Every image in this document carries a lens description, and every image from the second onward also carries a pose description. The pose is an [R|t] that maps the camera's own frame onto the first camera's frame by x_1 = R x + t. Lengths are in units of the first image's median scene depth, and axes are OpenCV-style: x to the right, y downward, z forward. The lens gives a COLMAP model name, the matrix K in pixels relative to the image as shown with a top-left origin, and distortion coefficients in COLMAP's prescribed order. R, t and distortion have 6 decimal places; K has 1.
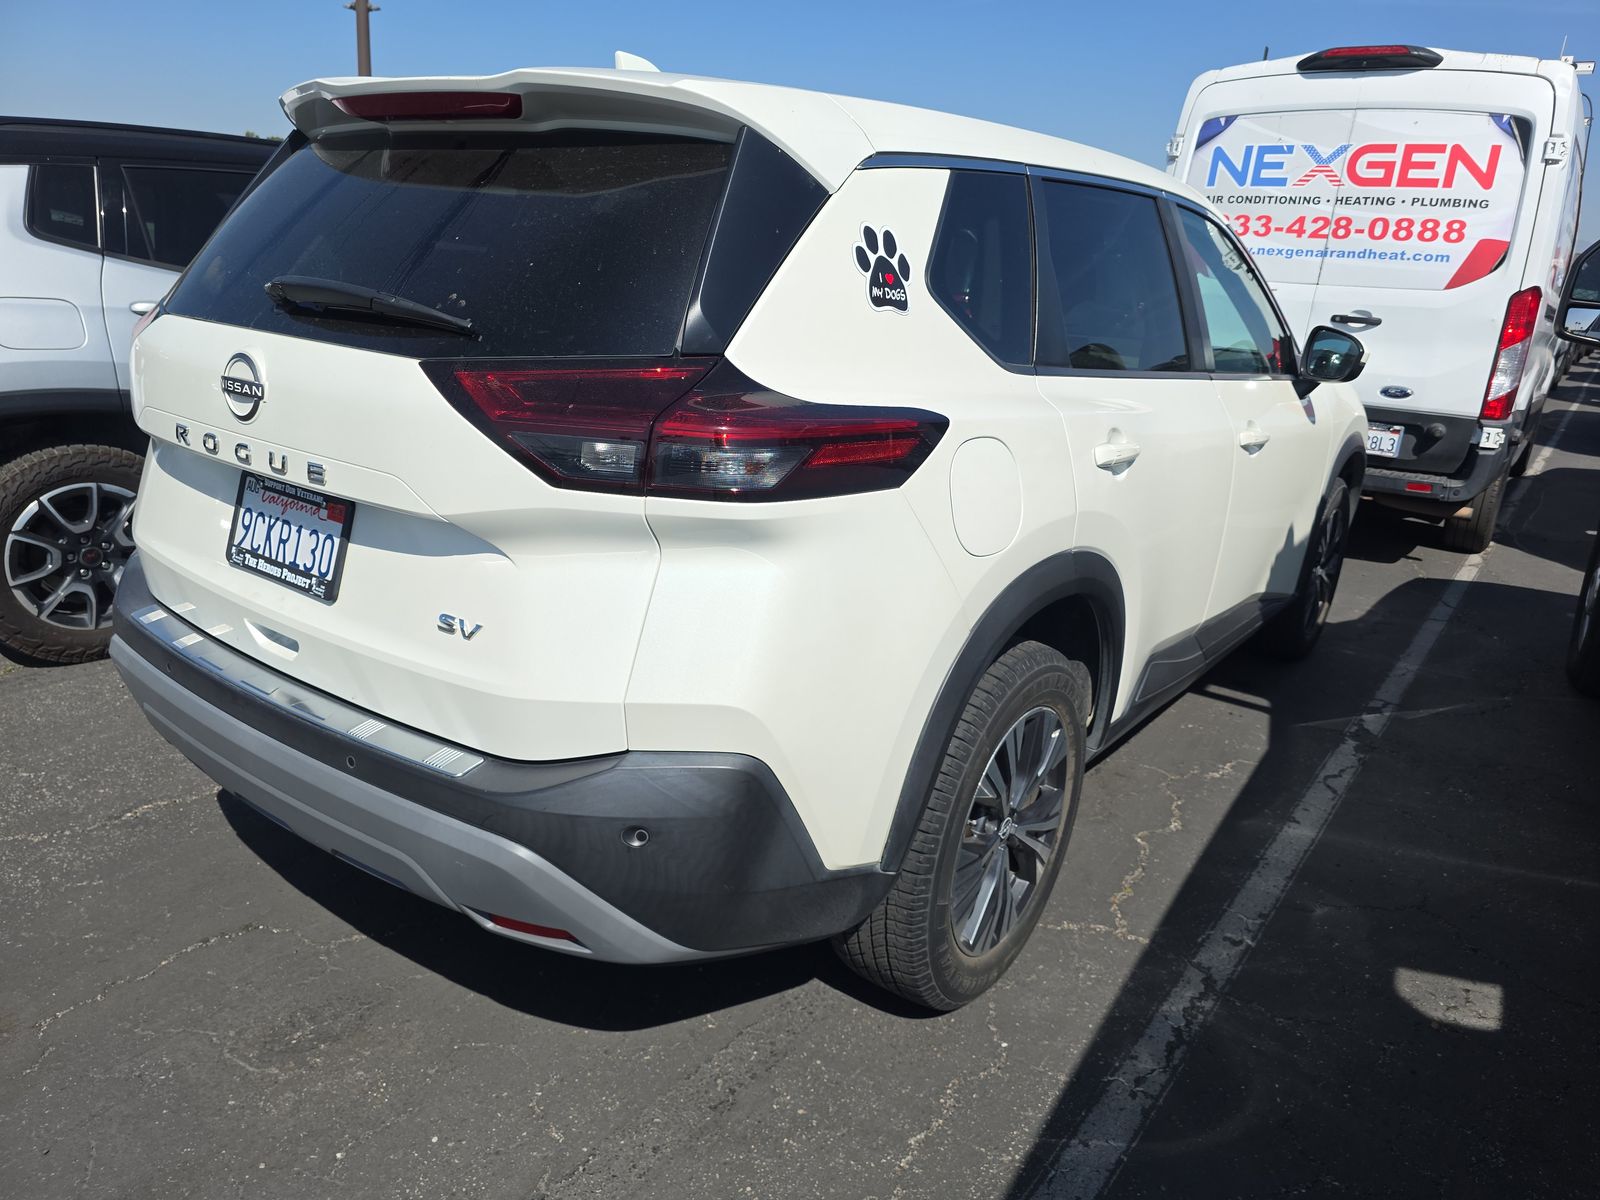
lens RADIAL K [[1092.3, 0, 810.0], [0, 1092.3, 607.5], [0, 0, 1]] dist [0.053014, -0.059463]
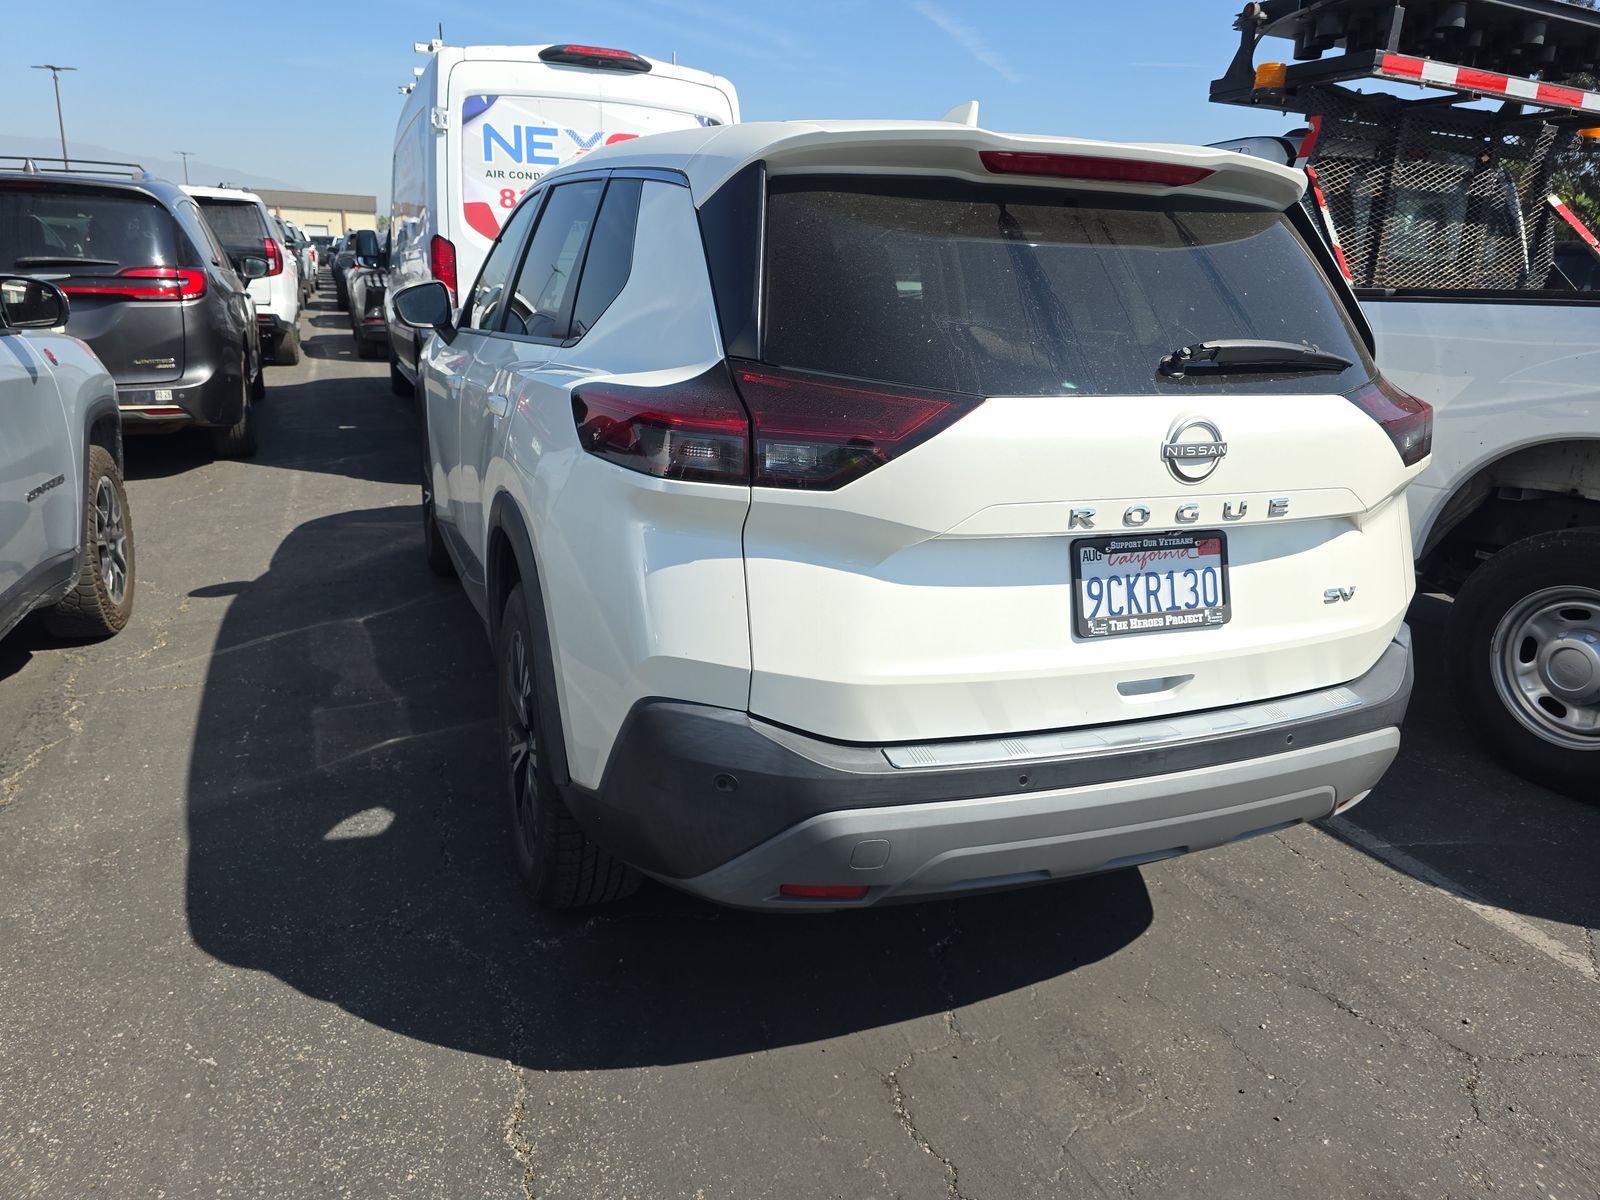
lens RADIAL K [[1092.3, 0, 796.5], [0, 1092.3, 589.5], [0, 0, 1]] dist [0.053014, -0.059463]
pose [[0.530262, -0.283068, 0.799184, -1.437198], [0.252472, 0.952574, 0.169882, -0.313956], [-0.809370, 0.111690, 0.576581, 0.650514]]
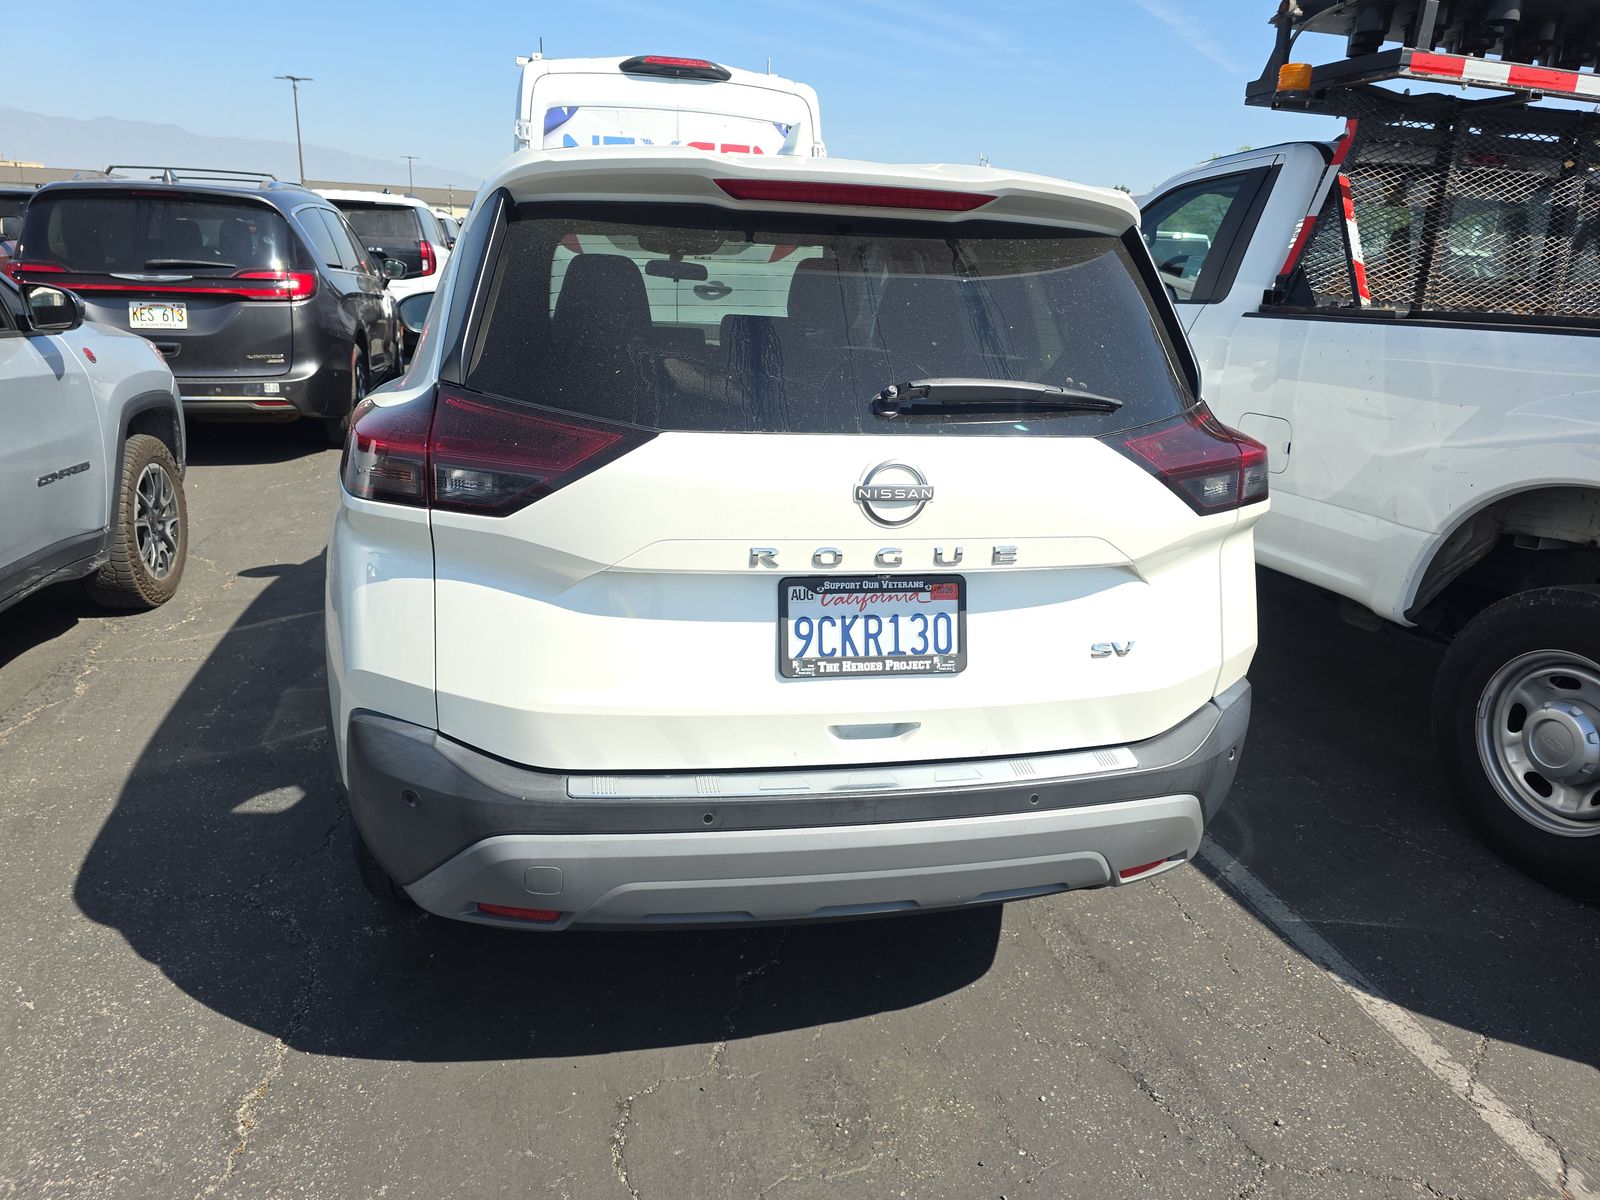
lens RADIAL K [[1092.3, 0, 789.4], [0, 1092.3, 592.9], [0, 0, 1]] dist [0.053014, -0.059463]
pose [[0.668917, -0.252381, 0.699181, -1.177528], [0.223861, 0.965327, 0.134280, -0.241286], [-0.708828, 0.066697, 0.702221, 0.336790]]
